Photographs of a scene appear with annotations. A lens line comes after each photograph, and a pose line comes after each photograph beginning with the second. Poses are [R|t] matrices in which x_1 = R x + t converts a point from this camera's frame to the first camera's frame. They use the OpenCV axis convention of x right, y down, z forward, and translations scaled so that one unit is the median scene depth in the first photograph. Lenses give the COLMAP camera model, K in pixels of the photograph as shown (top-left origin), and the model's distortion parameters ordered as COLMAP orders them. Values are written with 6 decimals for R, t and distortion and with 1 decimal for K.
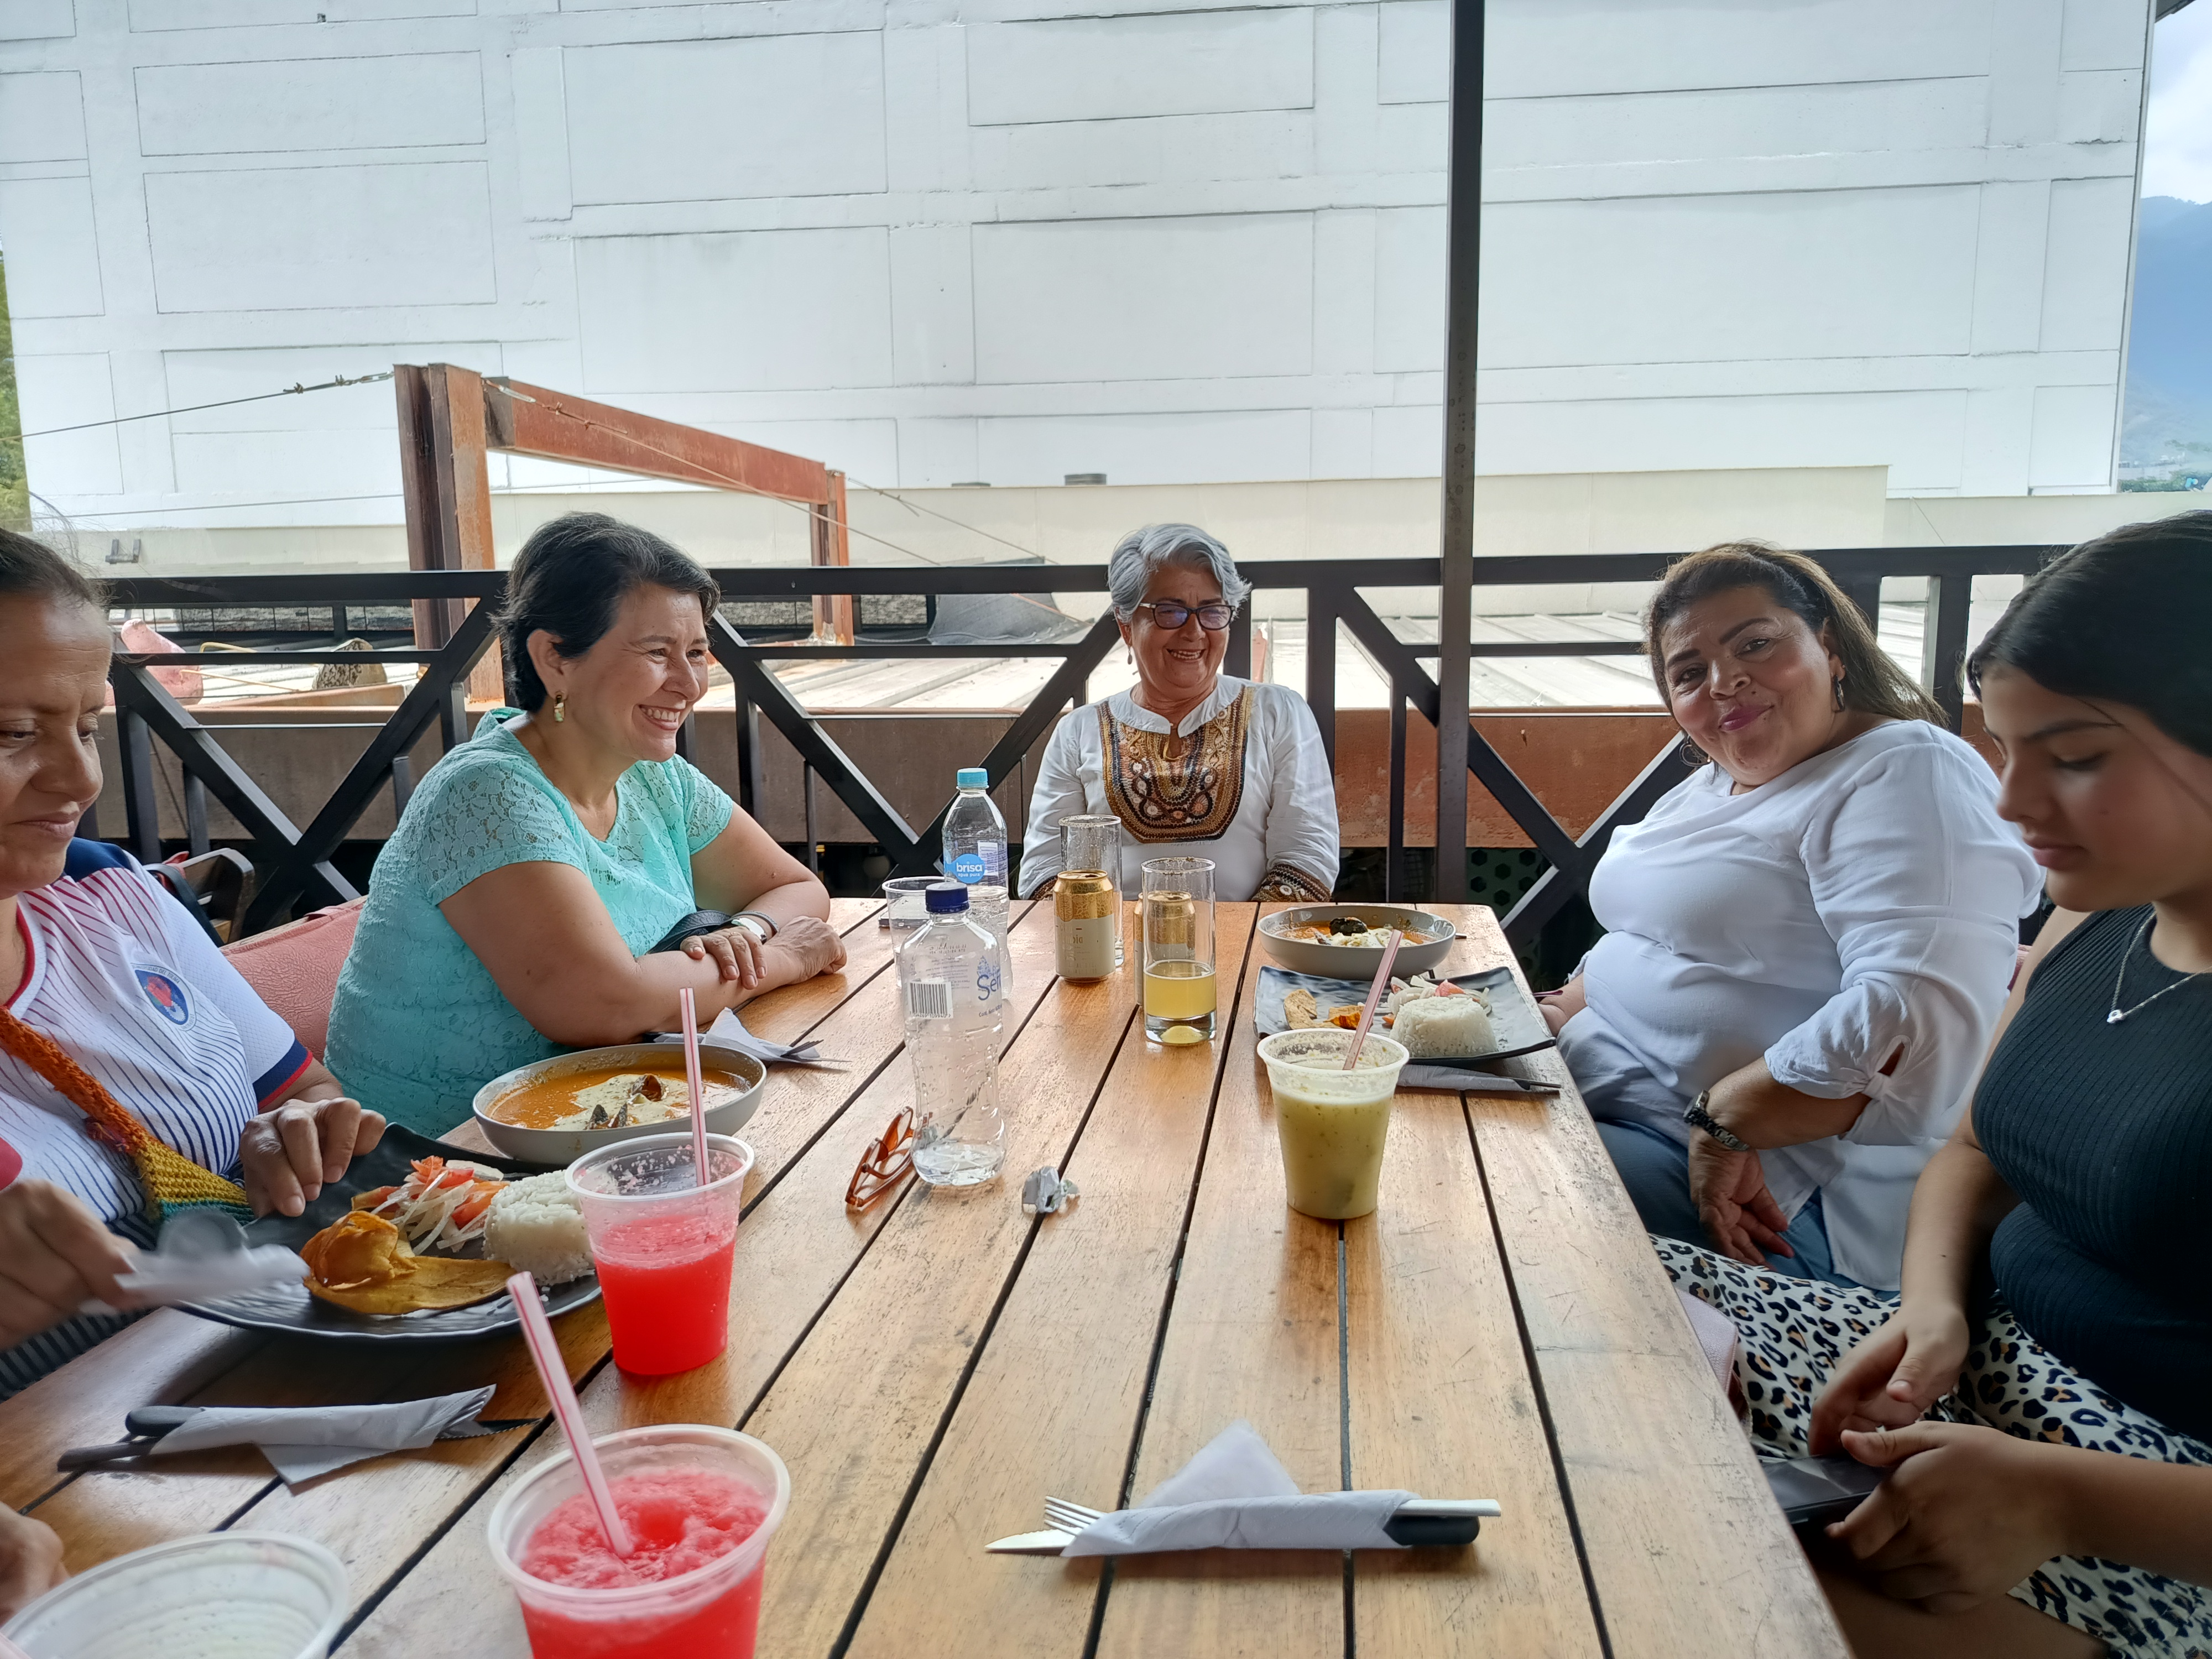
lens RADIAL K [[1567.1, 0, 1125.0], [0, 1567.1, 824.0], [0, 0, 1]] dist [0.036625, -0.018180]
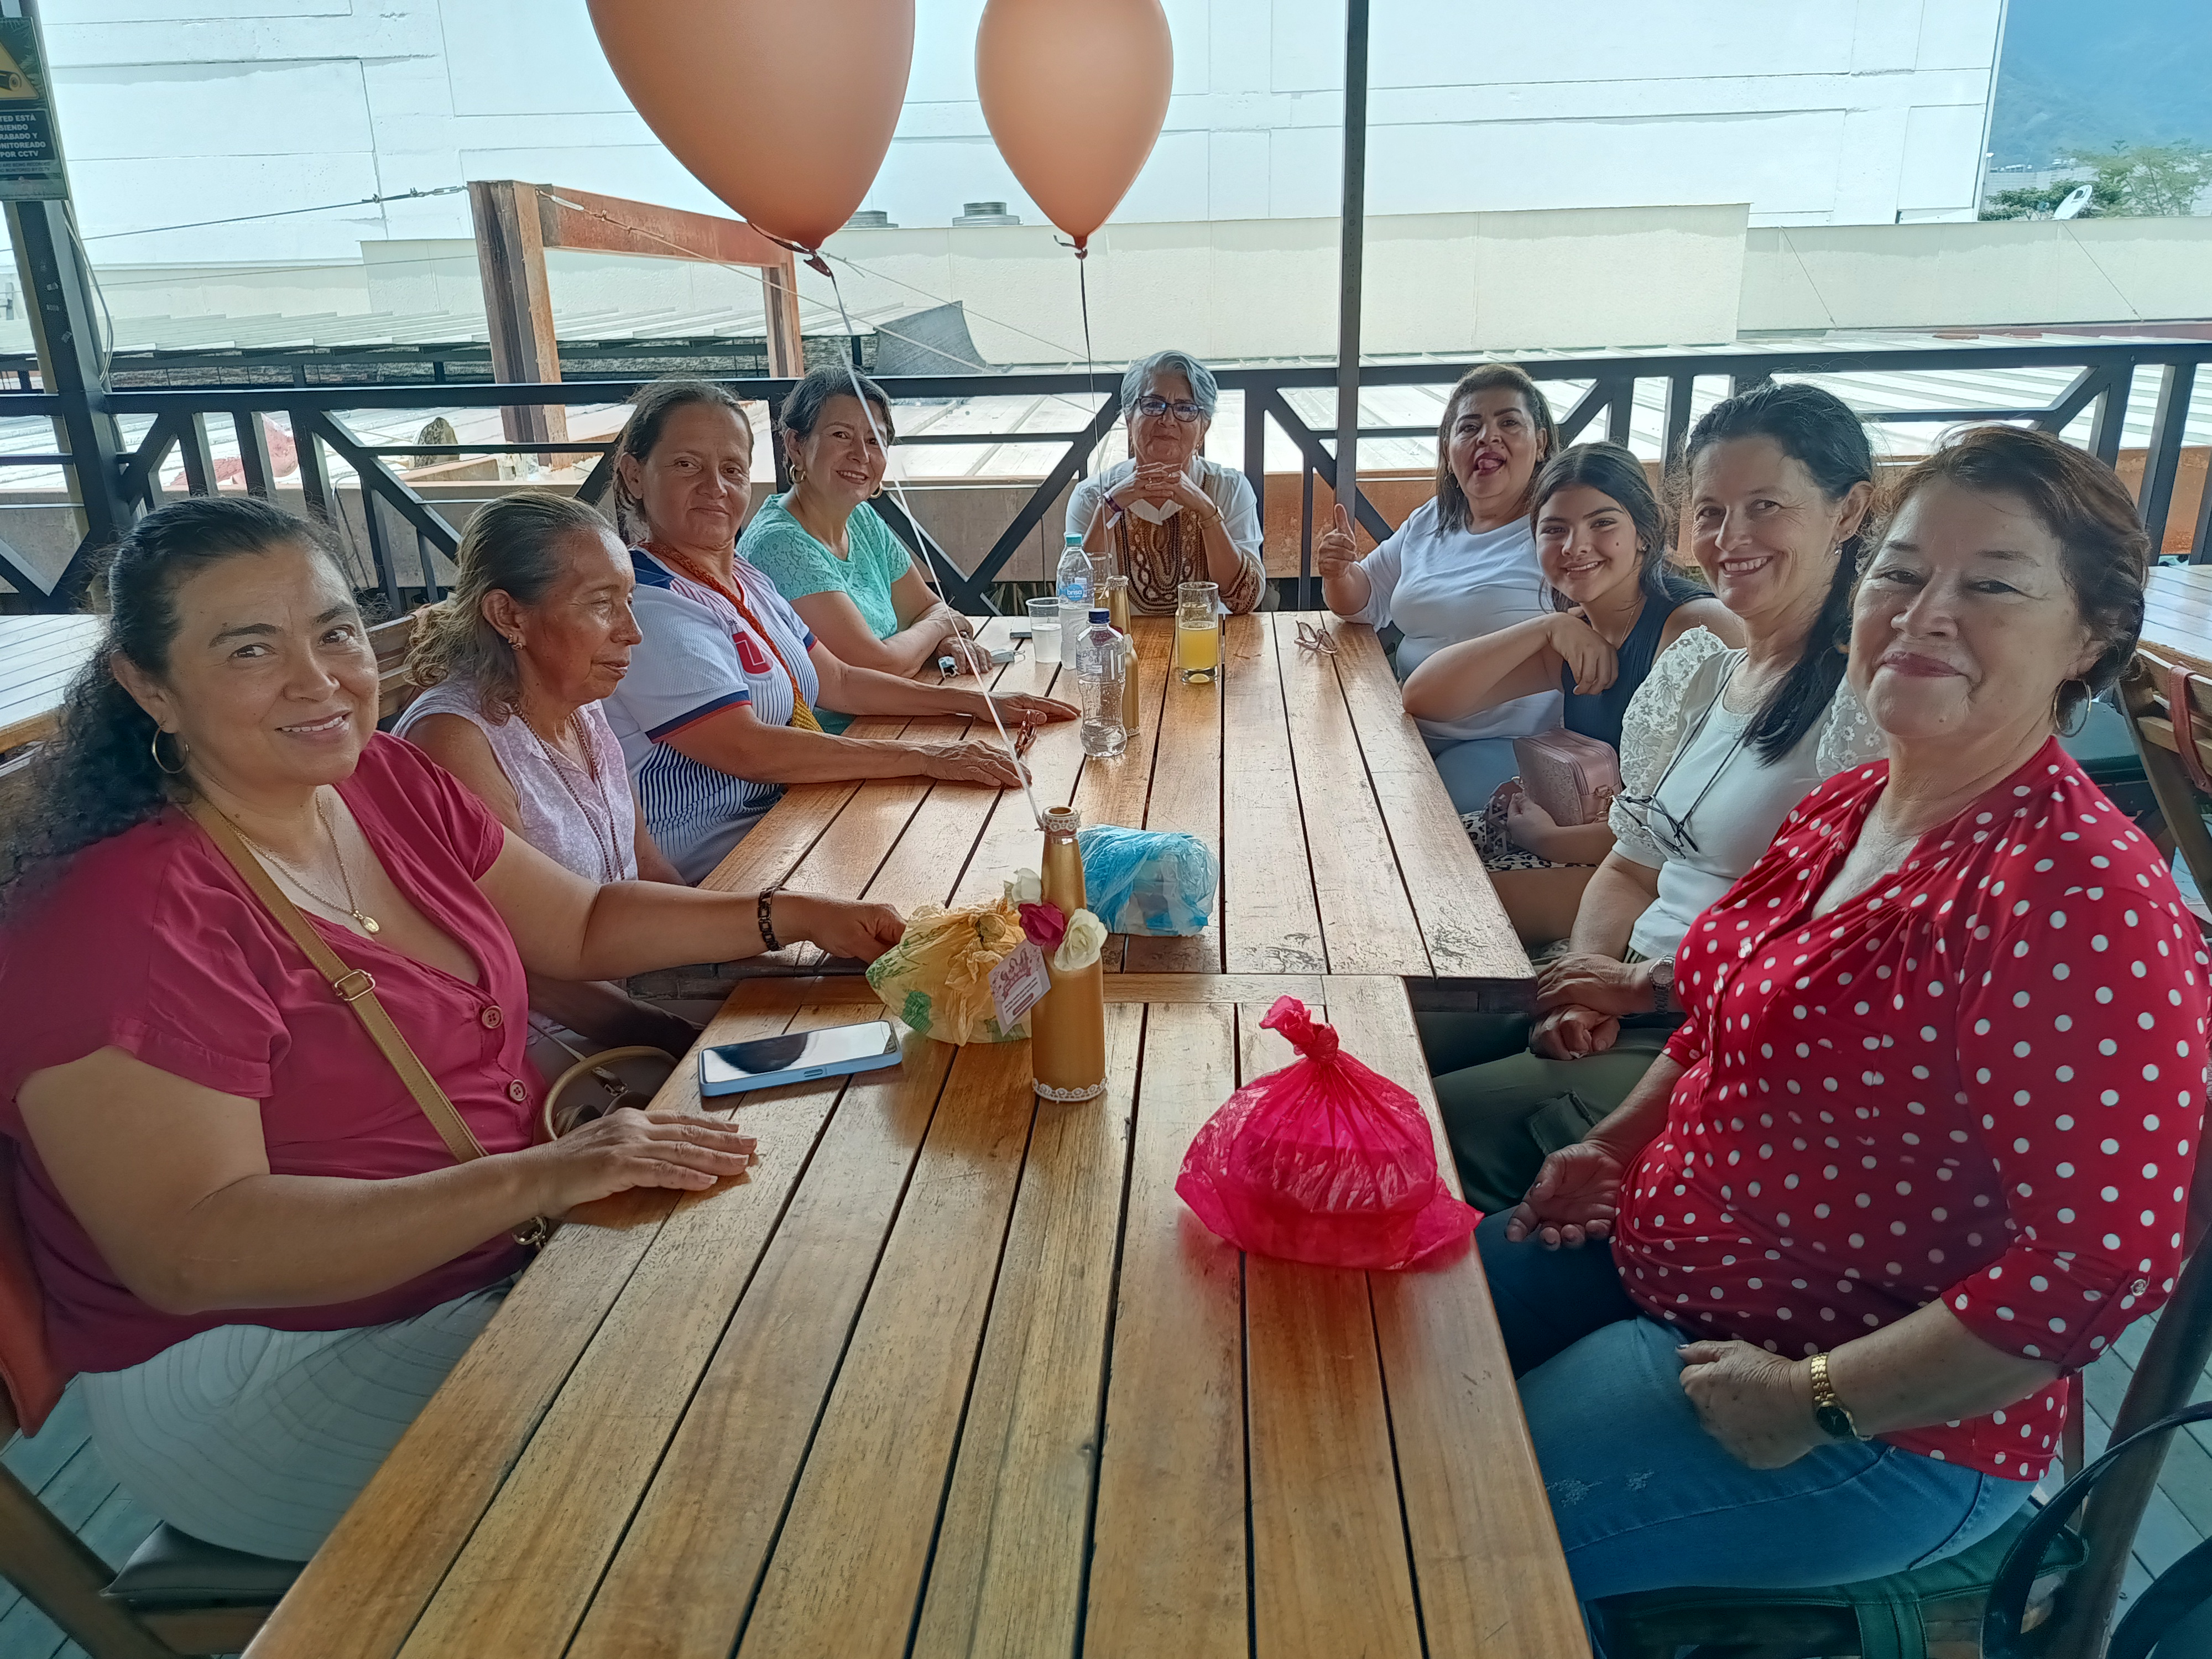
lens RADIAL K [[1567.1, 0, 1104.7], [0, 1567.1, 829.3], [0, 0, 1]] dist [0.036625, -0.018180]
pose [[0.997595, -0.030627, 0.062184, -0.109522], [0.019502, 0.984867, 0.172210, -0.005599], [-0.066518, -0.170583, 0.983096, -0.453612]]
